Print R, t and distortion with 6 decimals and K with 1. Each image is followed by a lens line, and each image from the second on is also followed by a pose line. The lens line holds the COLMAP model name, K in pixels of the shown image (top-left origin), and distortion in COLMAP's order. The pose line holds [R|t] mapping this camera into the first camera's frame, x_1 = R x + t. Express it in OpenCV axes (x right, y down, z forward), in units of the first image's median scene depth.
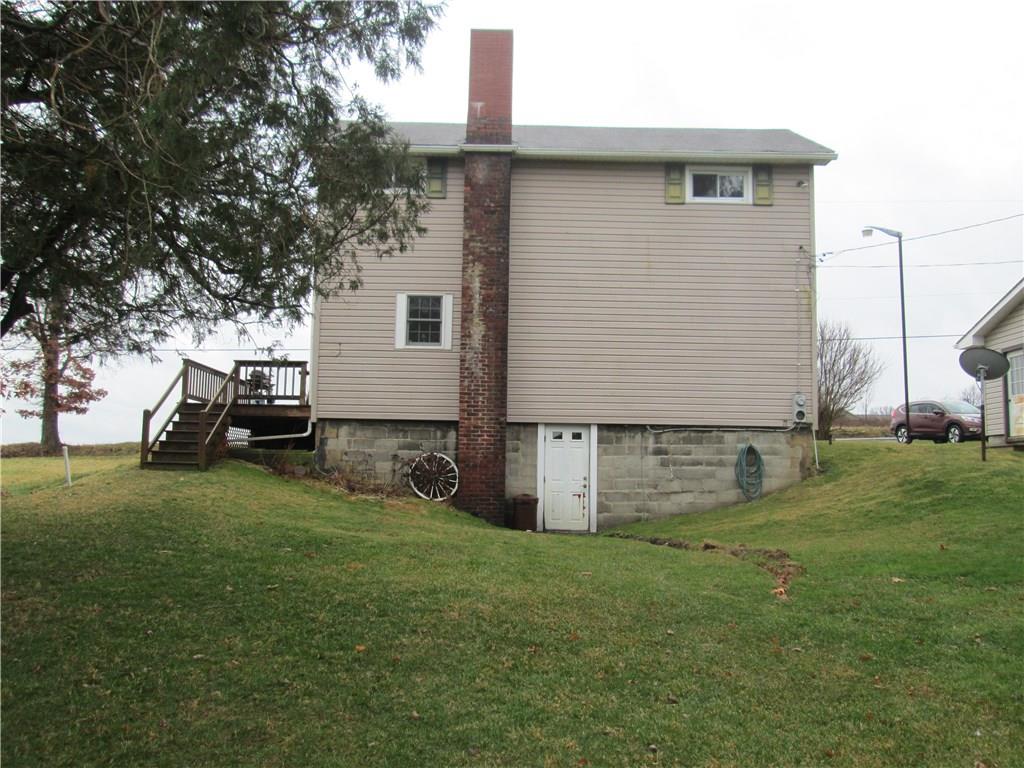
lens RADIAL K [[867.3, 0, 513.6], [0, 867.3, 383.9], [0, 0, 1]] dist [-0.023784, -0.010108]
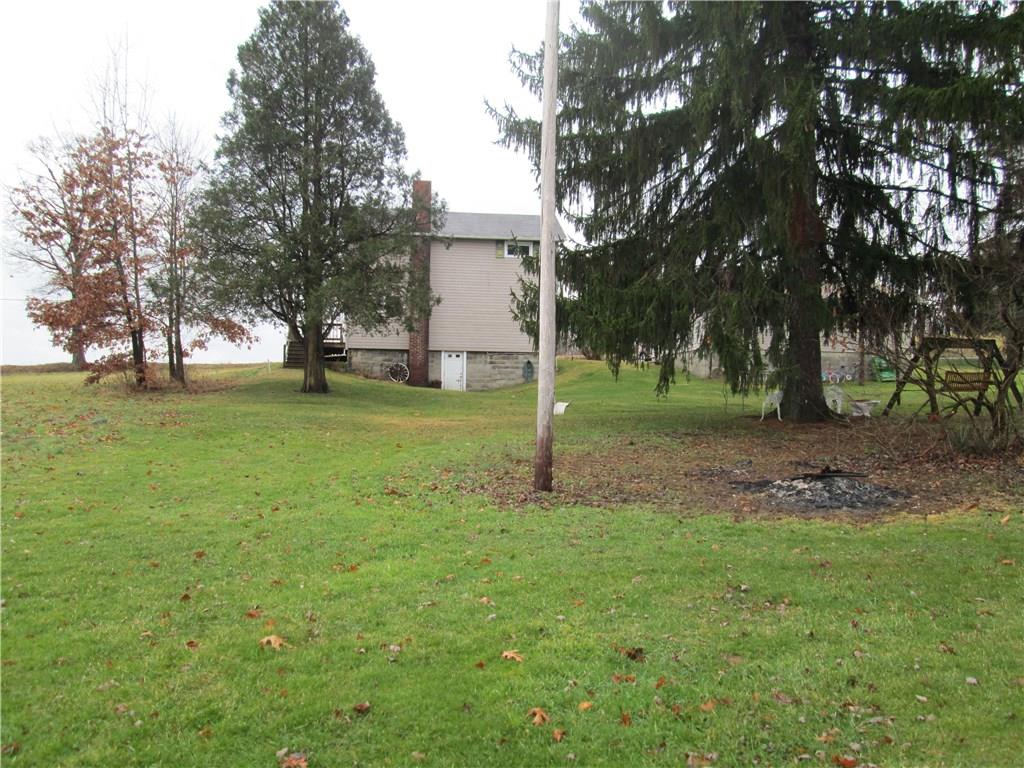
lens RADIAL K [[867.3, 0, 511.1], [0, 867.3, 388.3], [0, 0, 1]] dist [-0.023784, -0.010108]
pose [[0.994033, -0.000282, 0.109078, -0.042524], [-0.009776, 0.995741, 0.091671, -0.073008], [-0.108639, -0.092190, 0.989797, -1.410978]]
